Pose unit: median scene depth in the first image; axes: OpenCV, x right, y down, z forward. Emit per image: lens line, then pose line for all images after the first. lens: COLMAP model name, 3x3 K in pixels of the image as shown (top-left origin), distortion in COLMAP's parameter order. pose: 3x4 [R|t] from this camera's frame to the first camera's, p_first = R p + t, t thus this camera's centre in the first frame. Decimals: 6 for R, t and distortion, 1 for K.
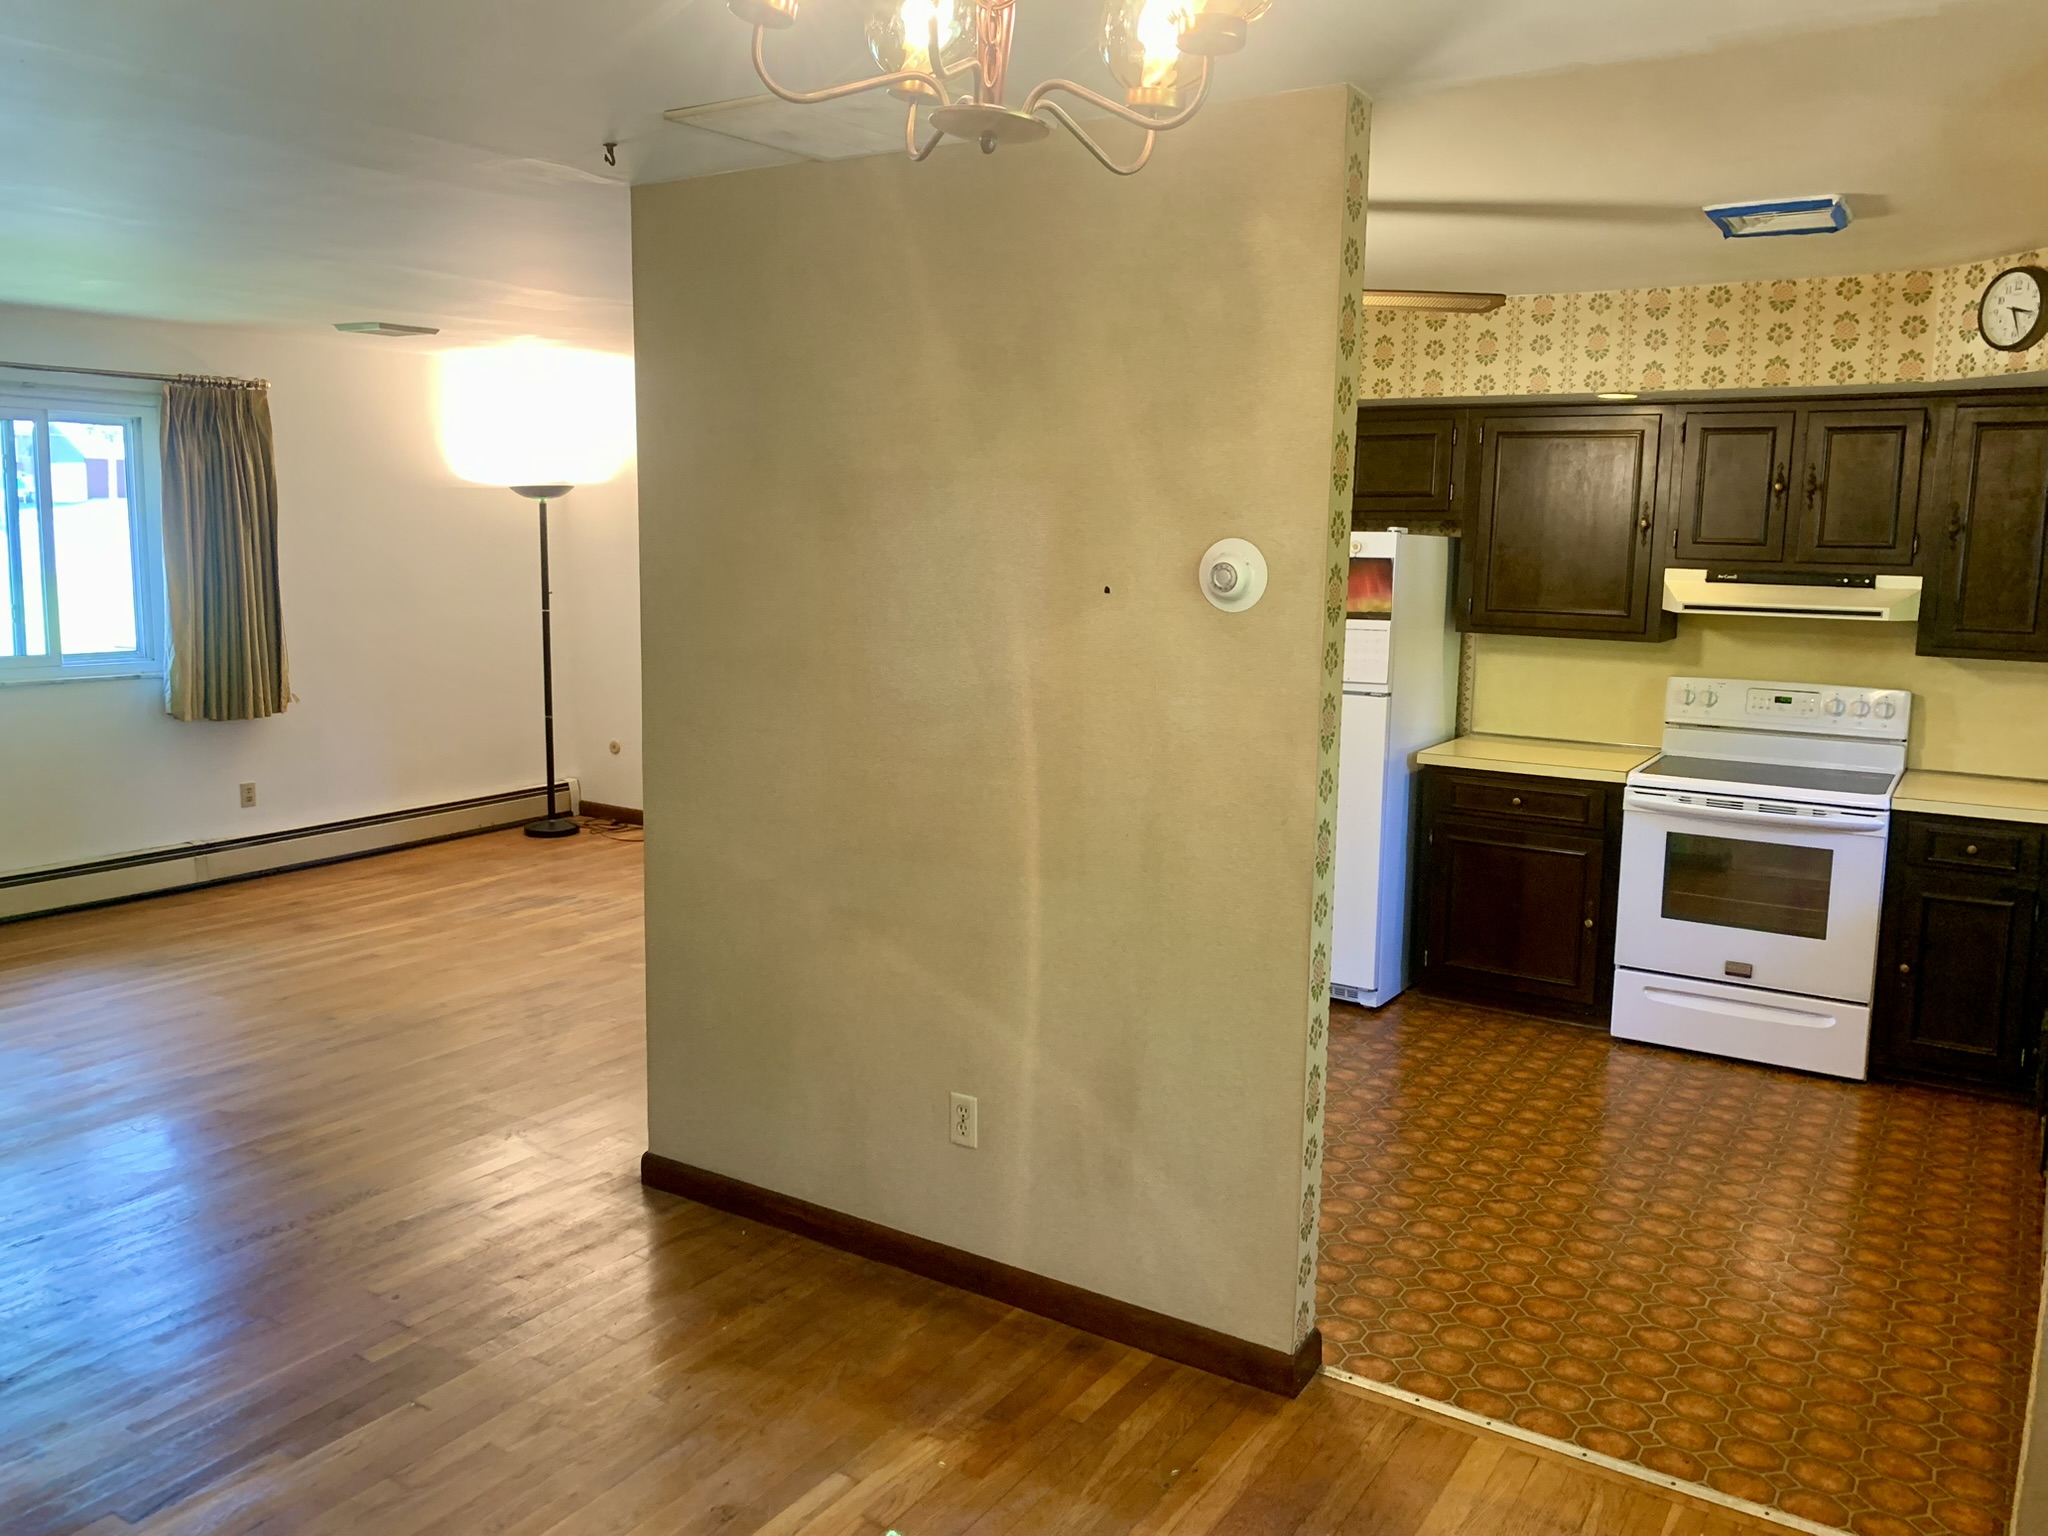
lens RADIAL K [[1582.2, 0, 1055.0], [0, 1582.2, 740.7], [0, 0, 1]] dist [0.046636, -0.055564]
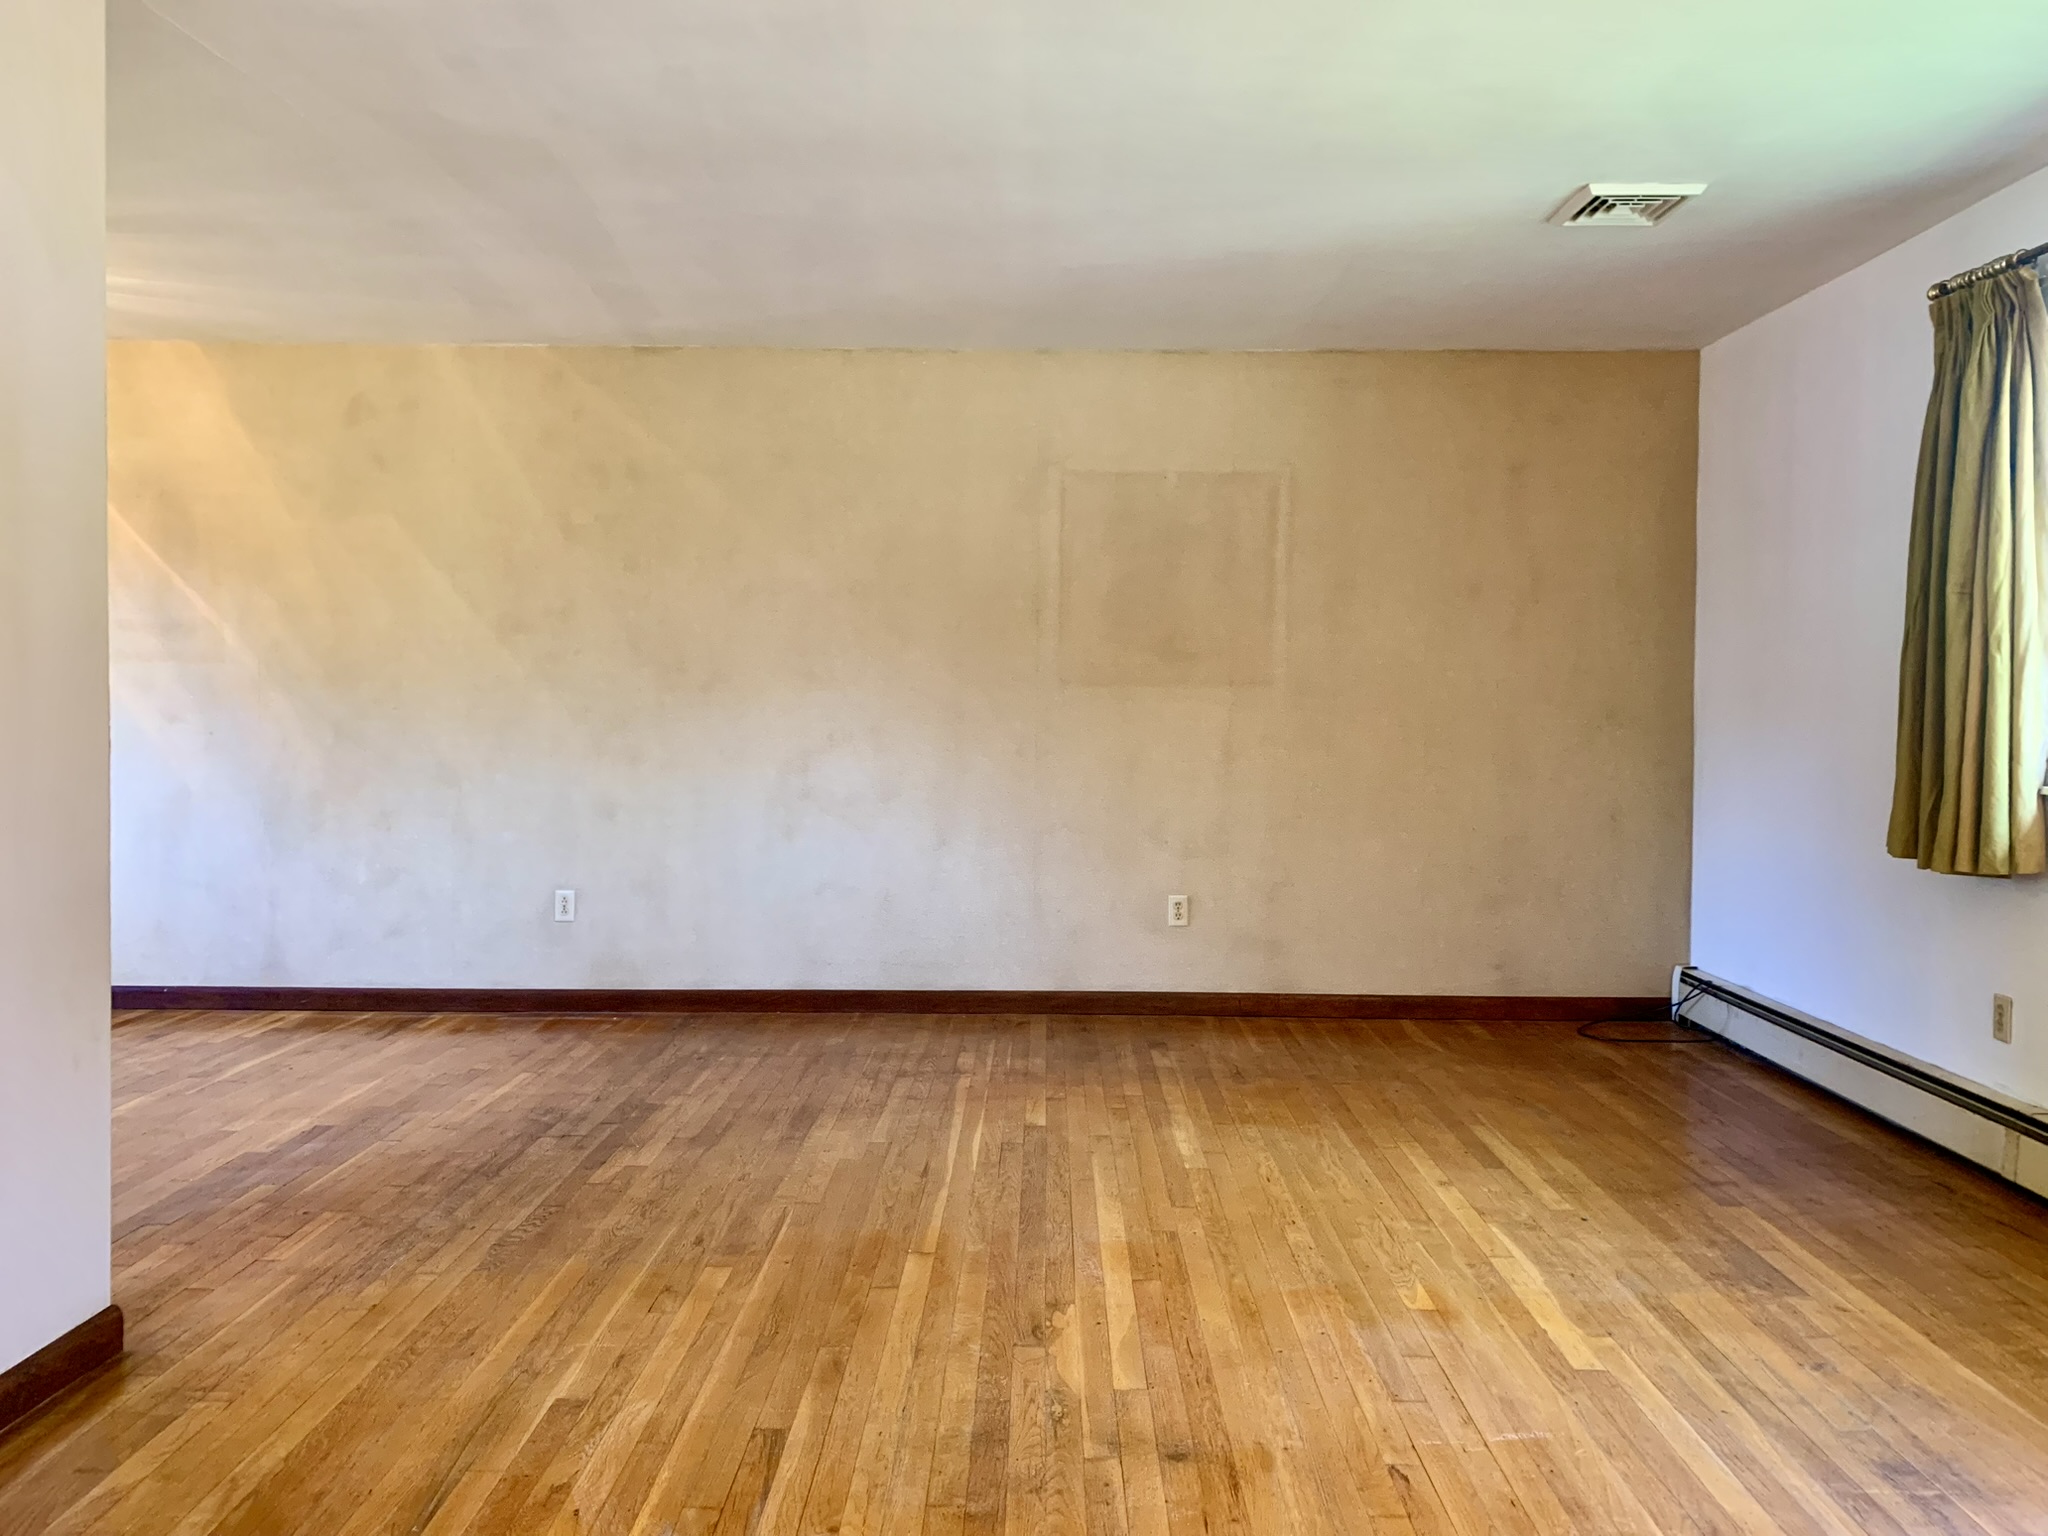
lens RADIAL K [[1600.9, 0, 1018.2], [0, 1600.9, 741.7], [0, 0, 1]] dist [0.017362, -0.018011]
pose [[-0.858535, -0.011296, -0.512630, -0.180101], [-0.095266, 0.985865, 0.137824, -0.093112], [0.503827, 0.167163, -0.847476, 1.387350]]
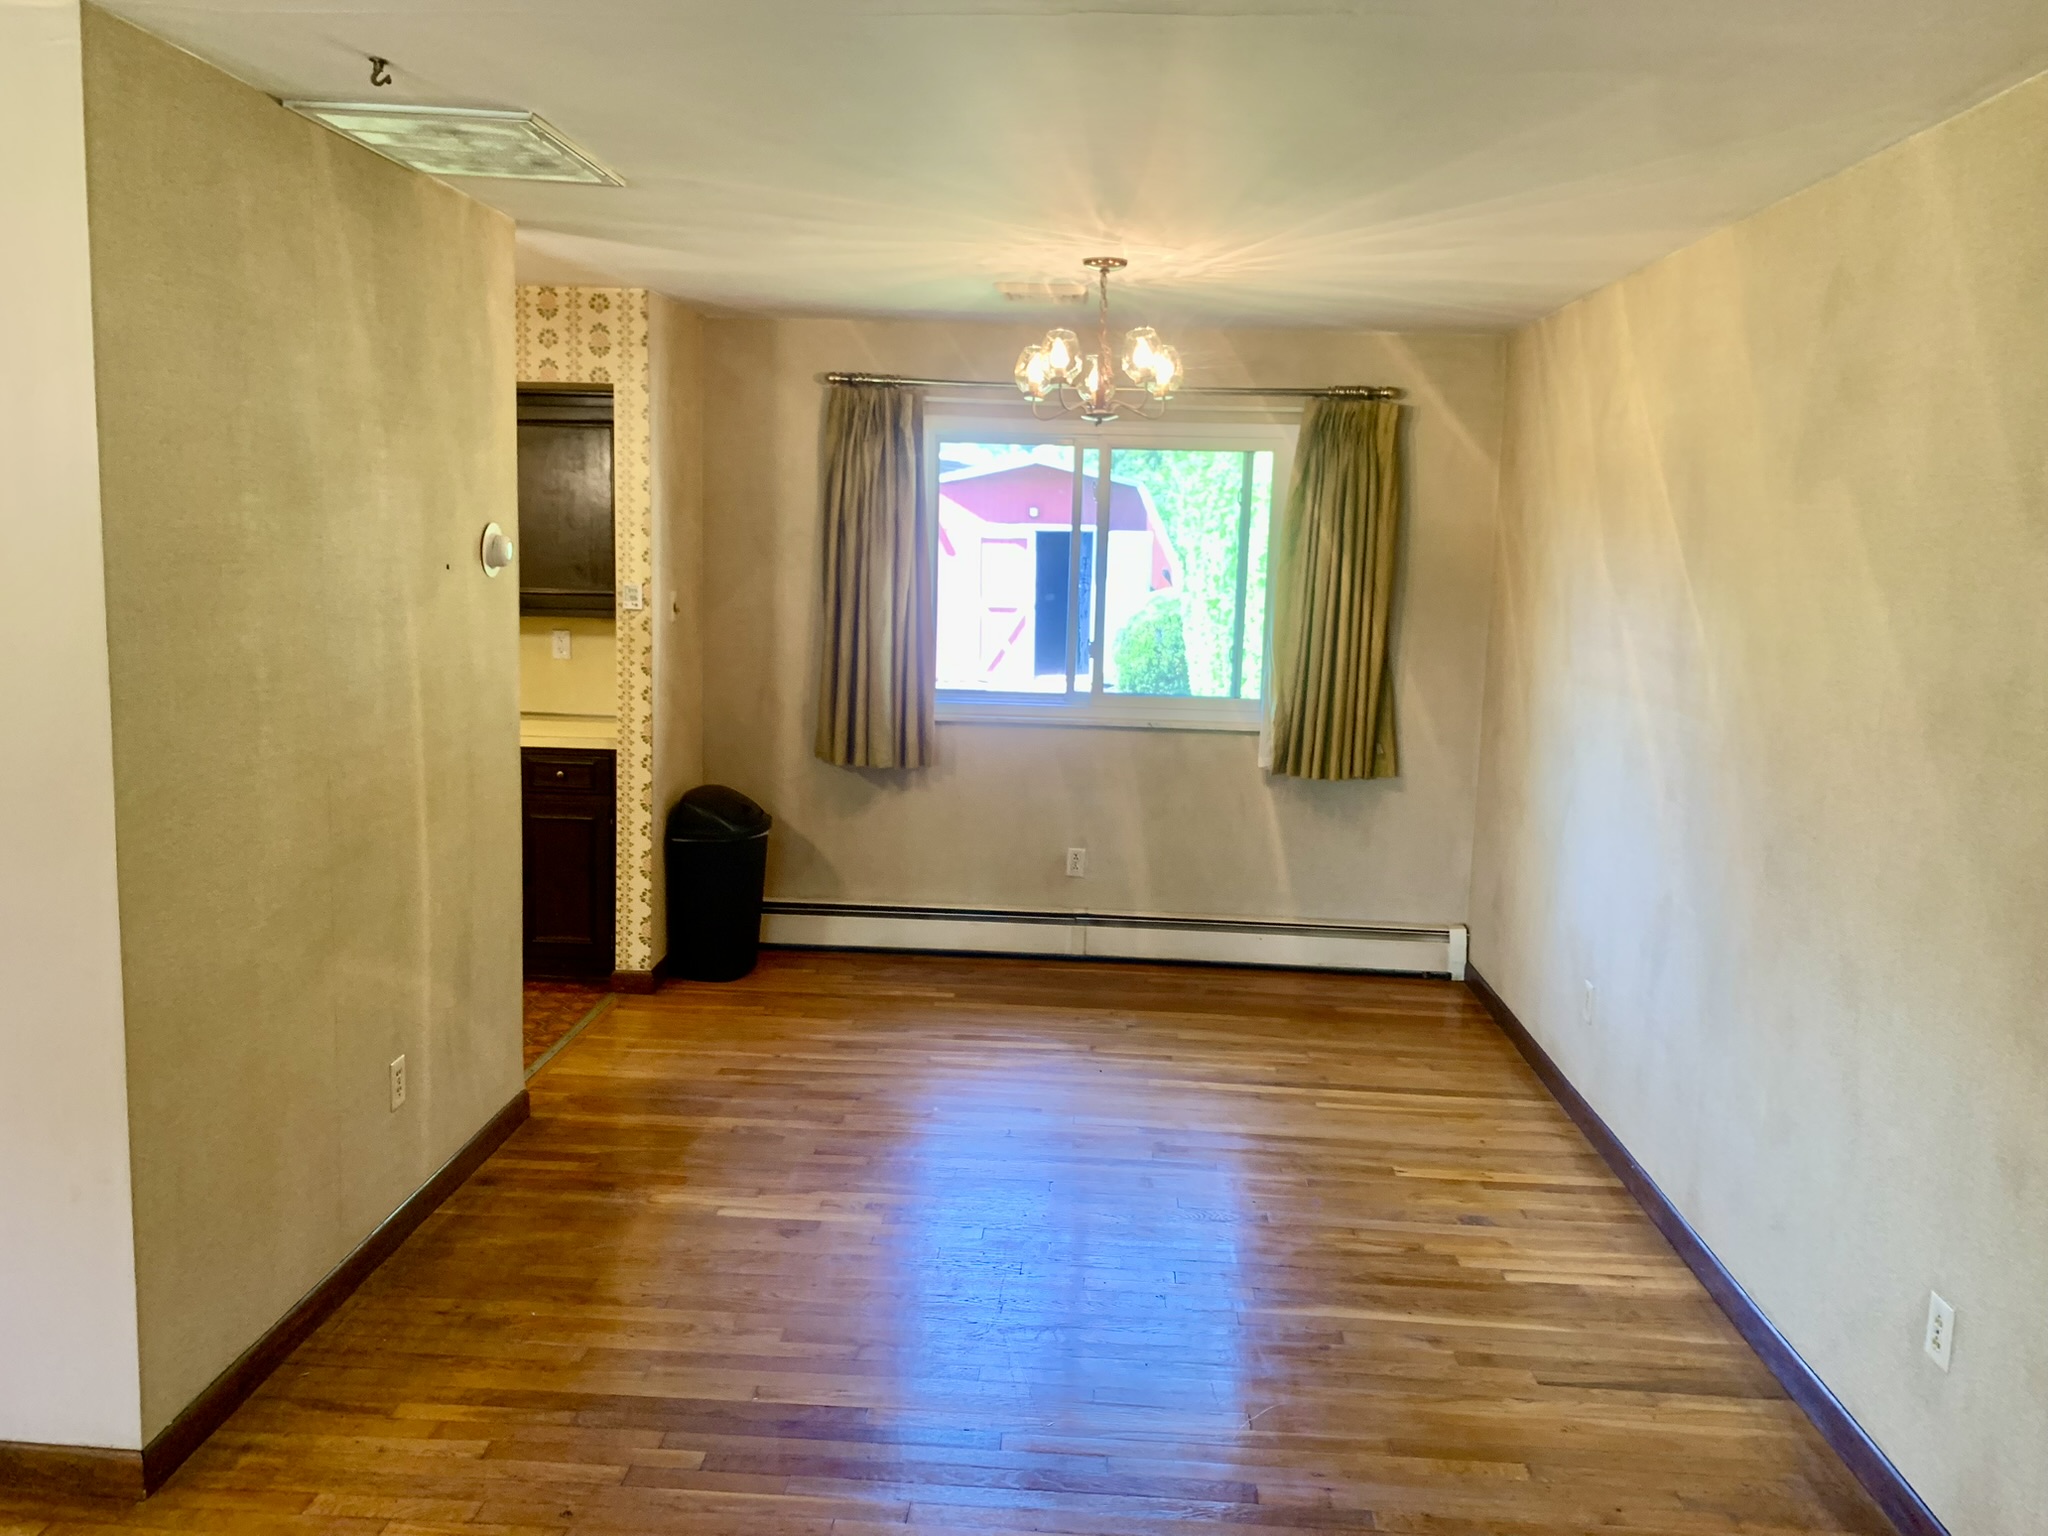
lens RADIAL K [[1553.4, 0, 1024.1], [0, 1553.4, 740.2], [0, 0, 1]] dist [0.027280, -0.033825]
pose [[-0.483557, -0.152033, 0.862008, -0.758612], [0.082866, 0.972426, 0.217993, -0.116730], [-0.871382, 0.176843, -0.457625, 0.730909]]
